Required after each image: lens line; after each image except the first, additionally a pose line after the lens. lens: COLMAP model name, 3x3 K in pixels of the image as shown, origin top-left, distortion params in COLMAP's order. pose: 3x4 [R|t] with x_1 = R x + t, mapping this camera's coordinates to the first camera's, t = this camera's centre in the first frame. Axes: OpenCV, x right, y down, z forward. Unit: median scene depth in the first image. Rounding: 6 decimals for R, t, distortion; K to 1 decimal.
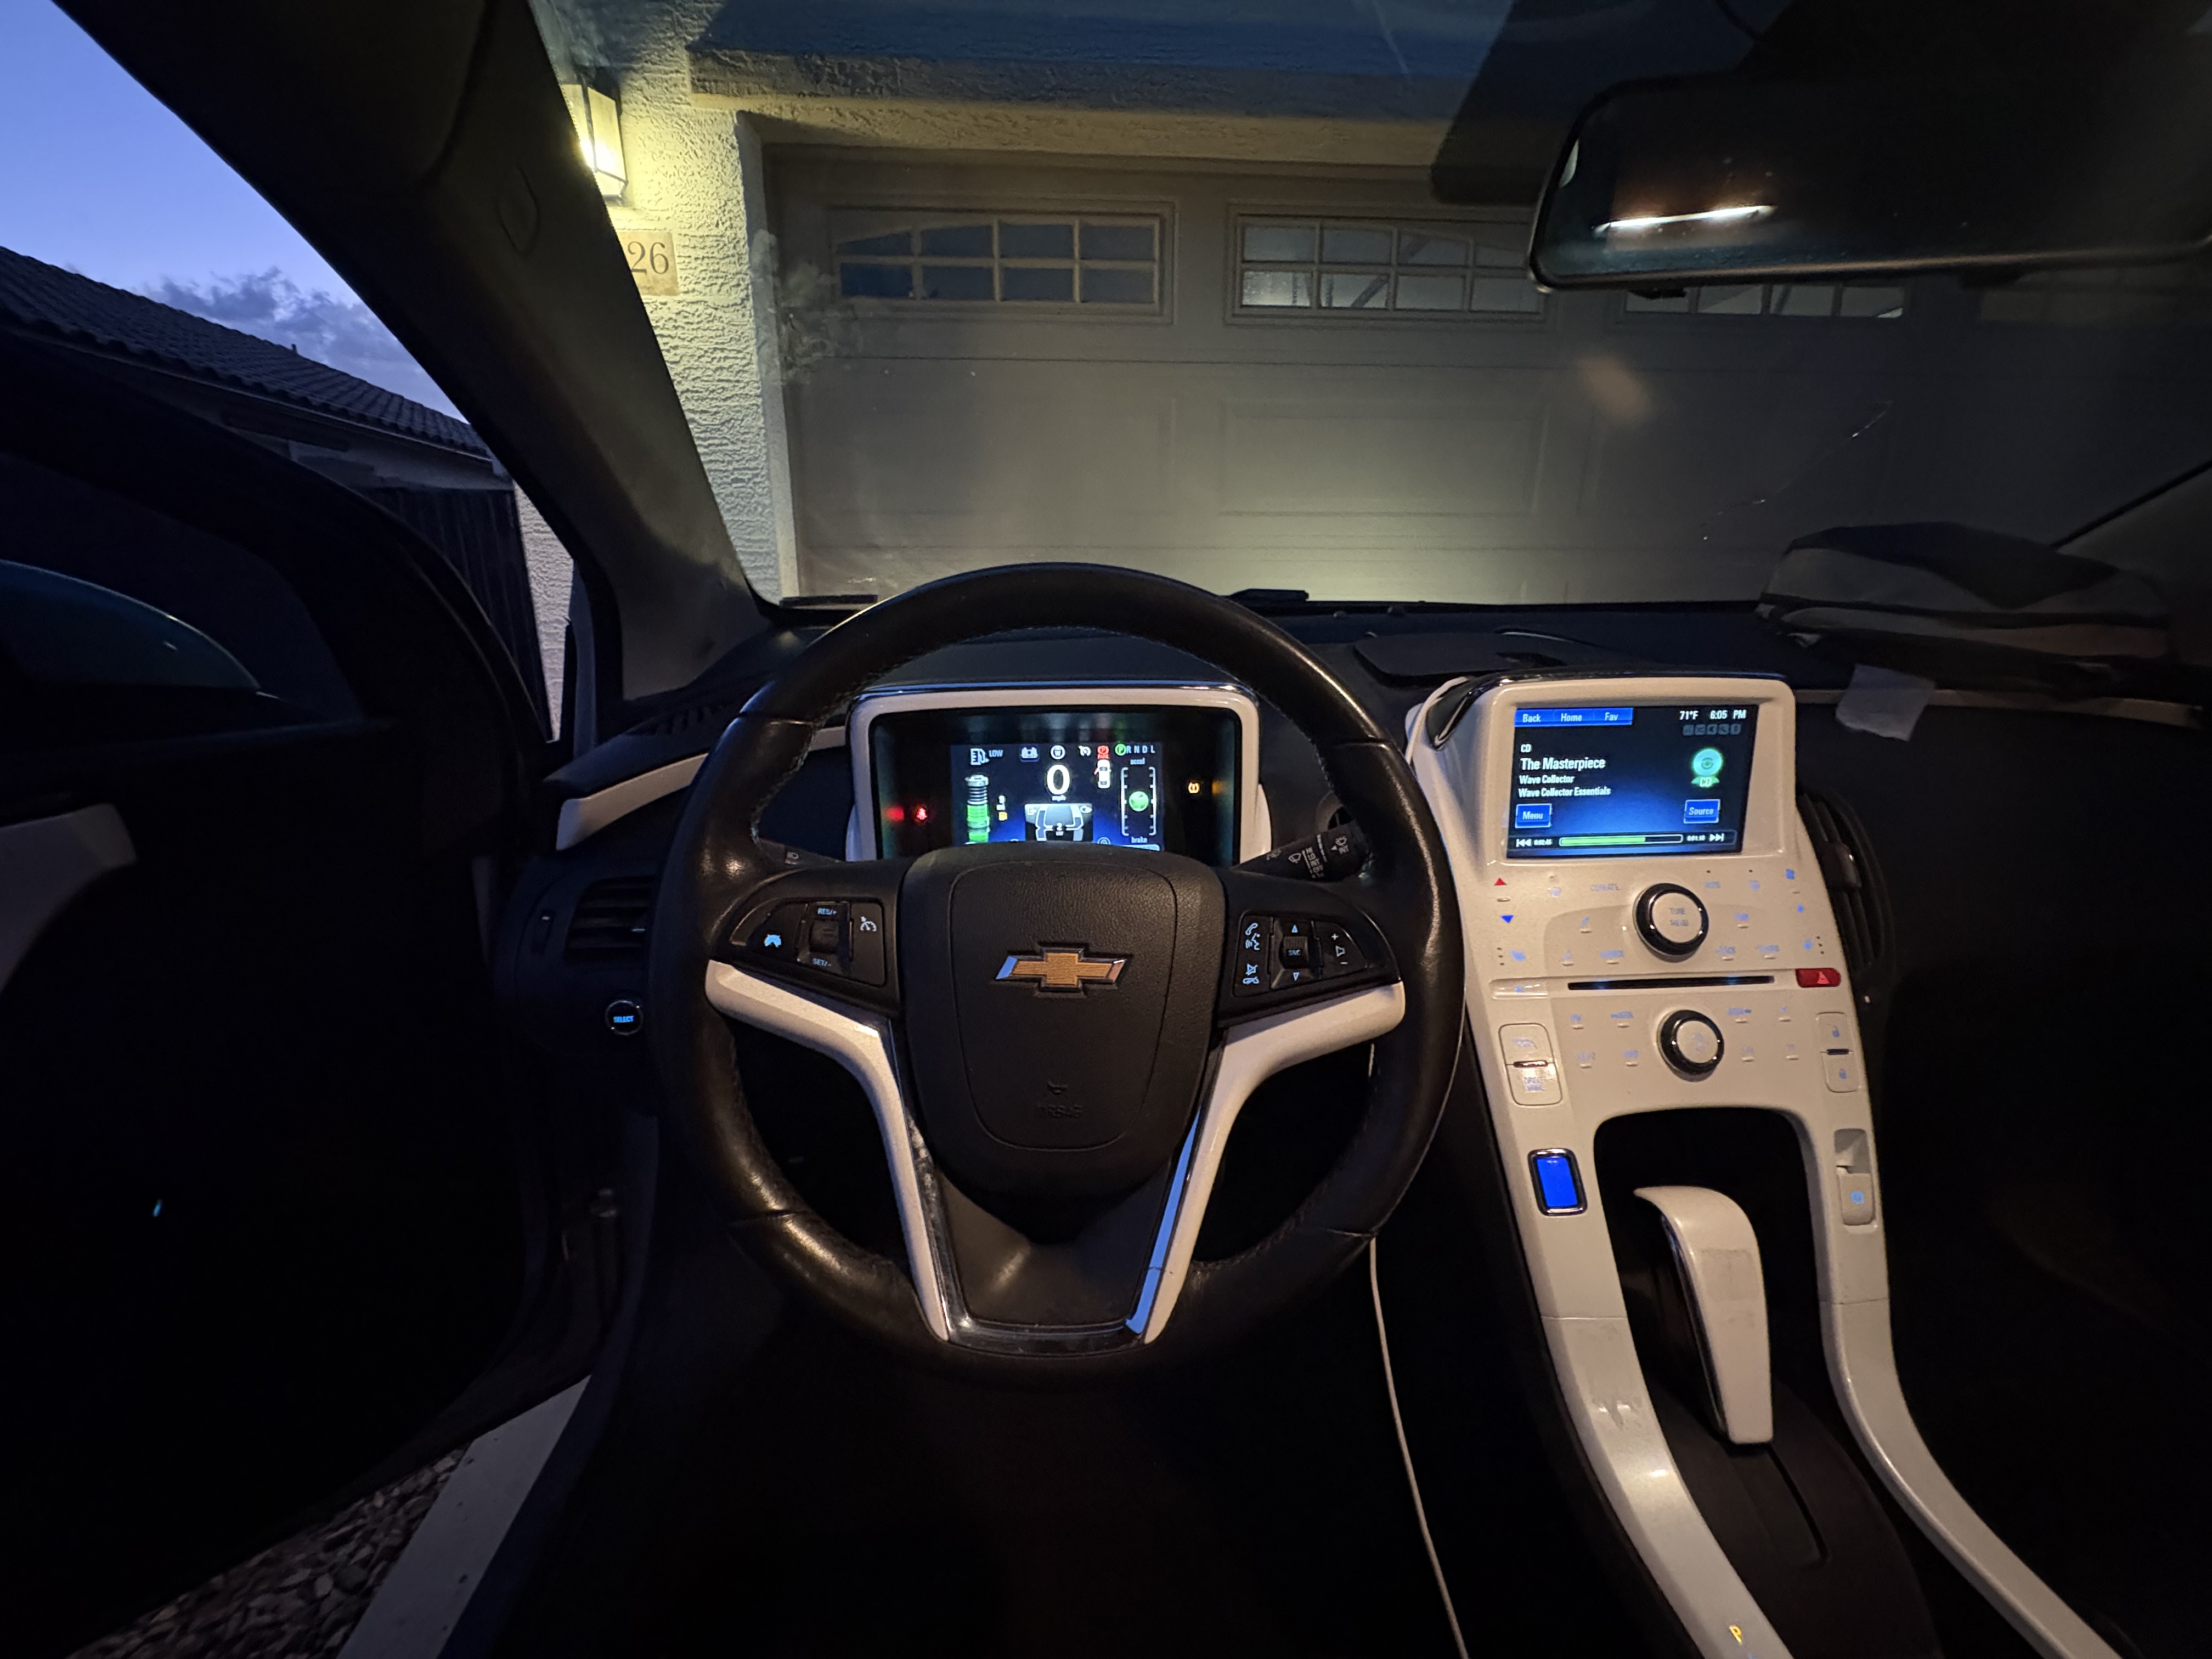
lens RADIAL K [[890.4, 0, 1106.0], [0, 890.4, 829.5], [0, 0, 1]] dist [-0.000776, 0.000045]
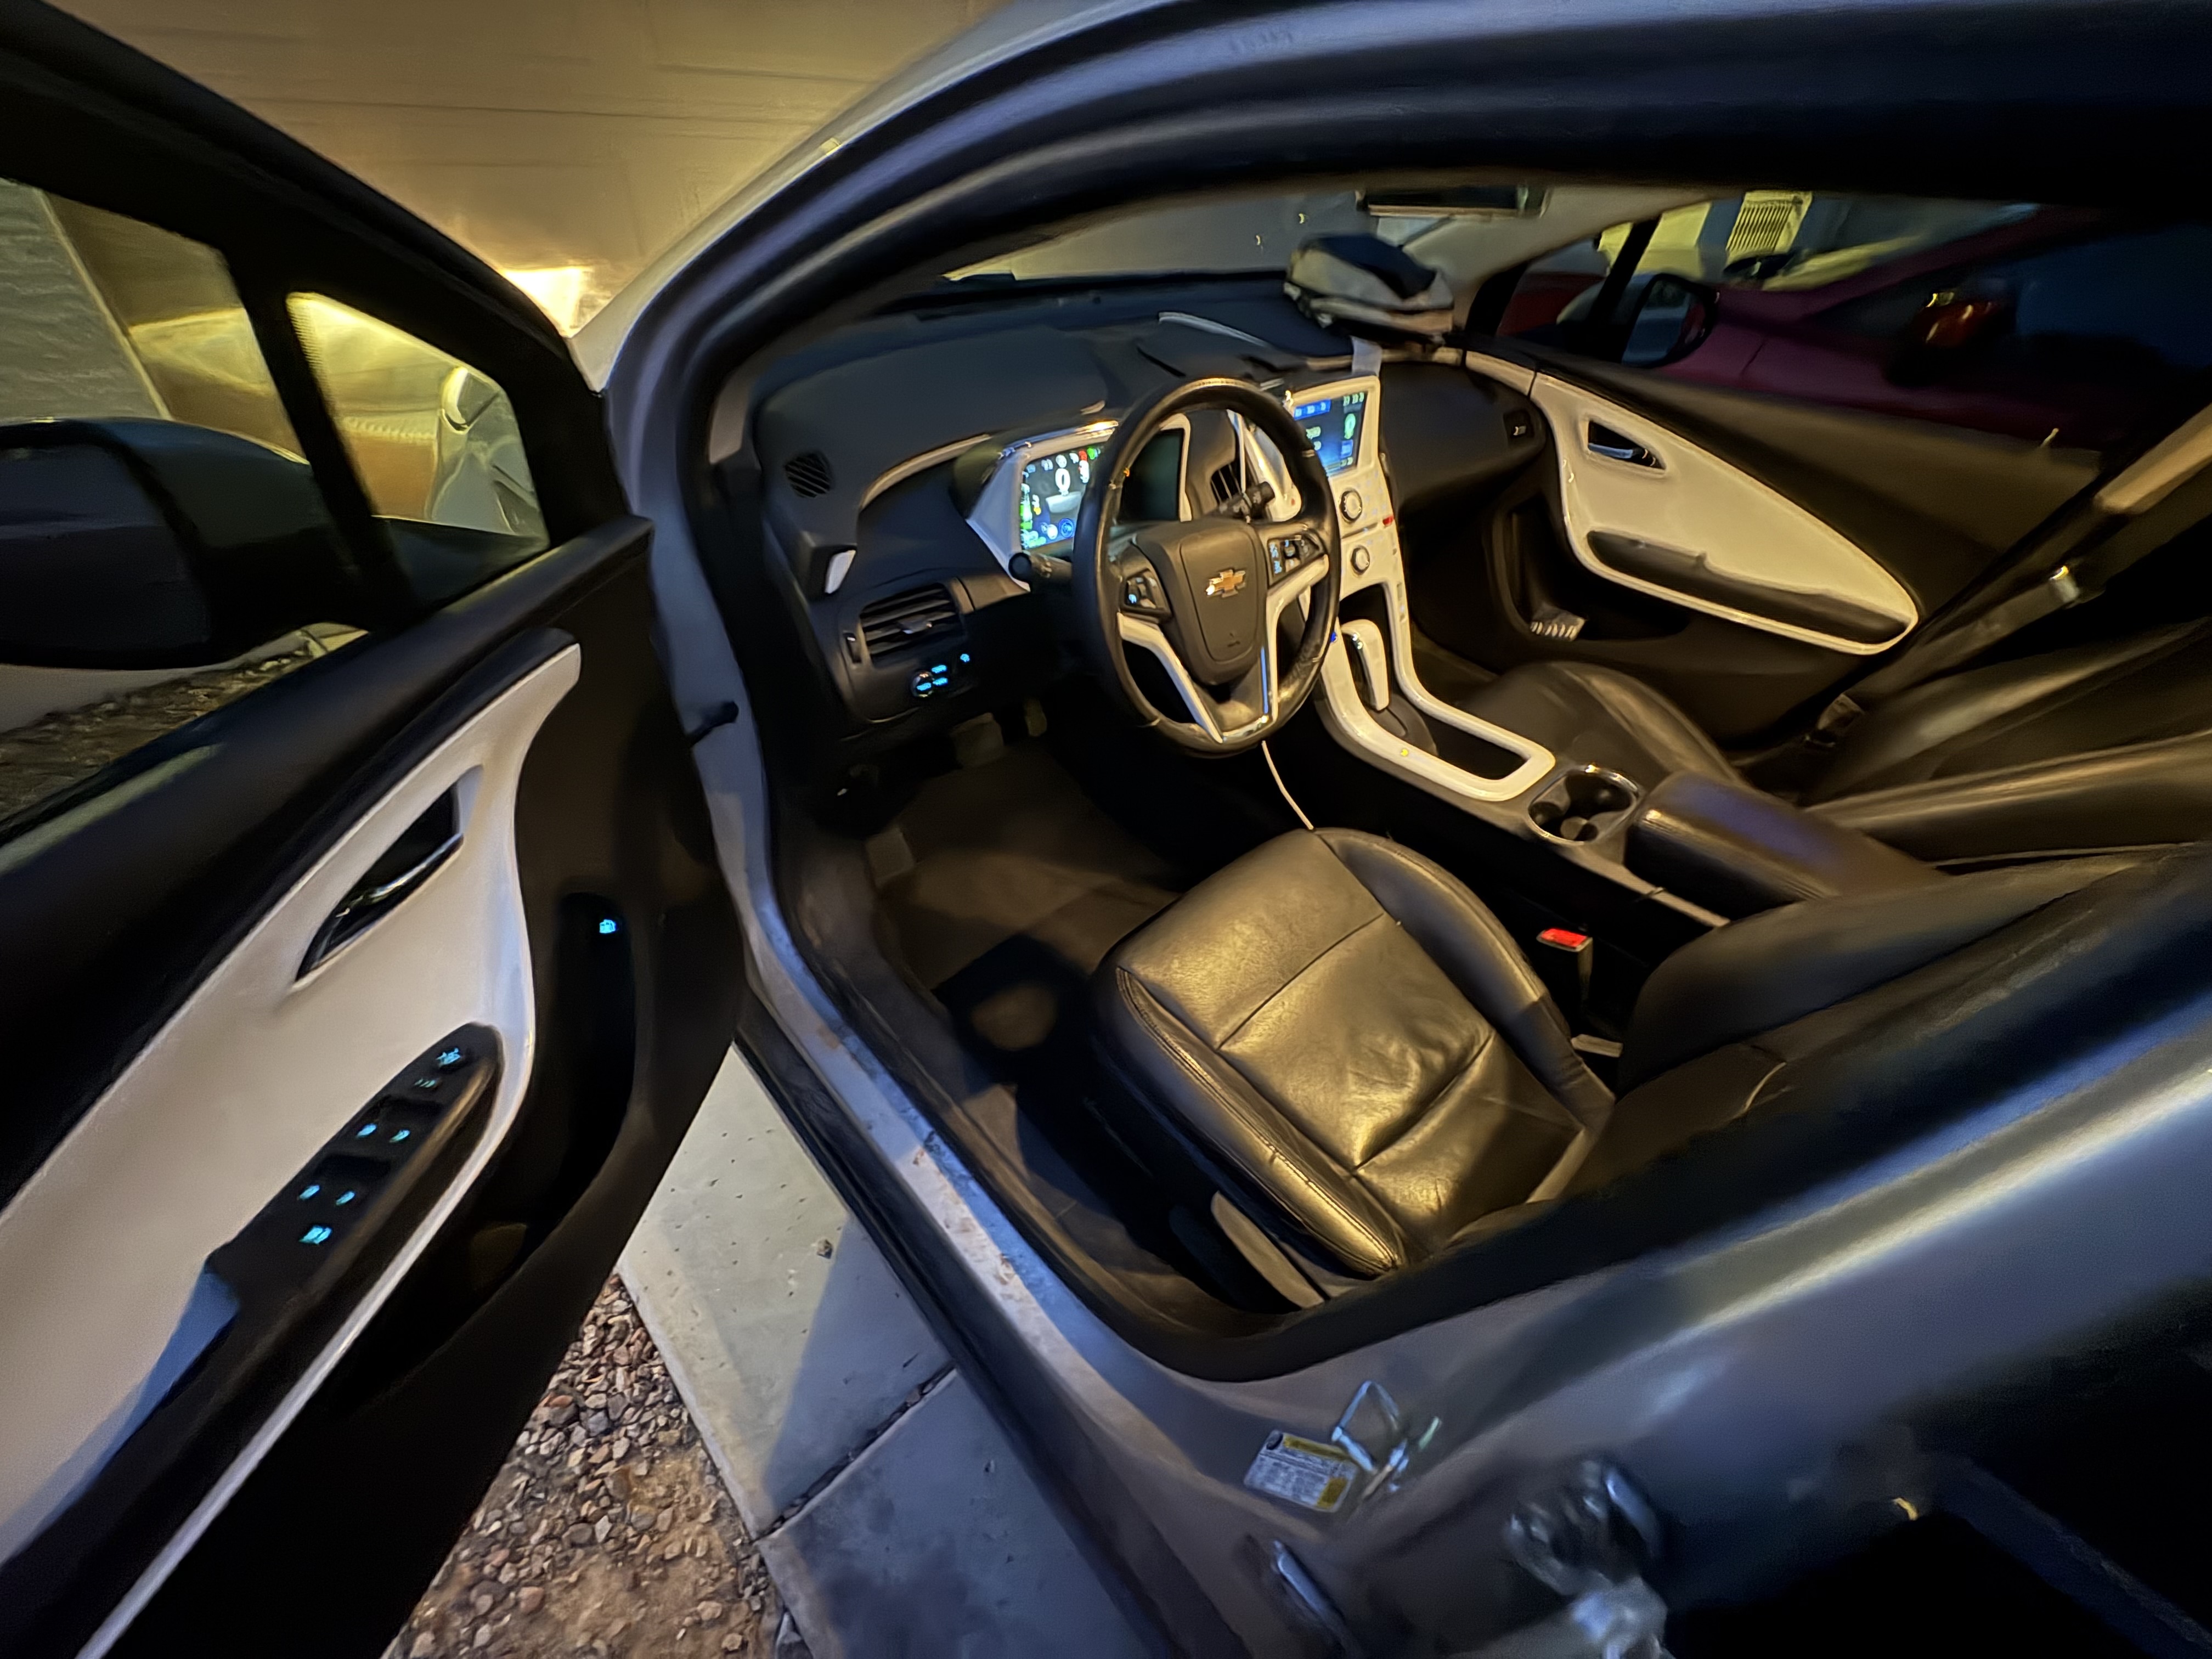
lens RADIAL K [[880.1, 0, 1106.0], [0, 880.1, 829.5], [0, 0, 1]] dist [-0.028328, 0.000005]
pose [[0.786039, -0.366048, 0.498148, -1.178489], [0.122013, 0.881849, 0.455472, -0.245022], [-0.606016, -0.297238, 0.737830, -0.458479]]
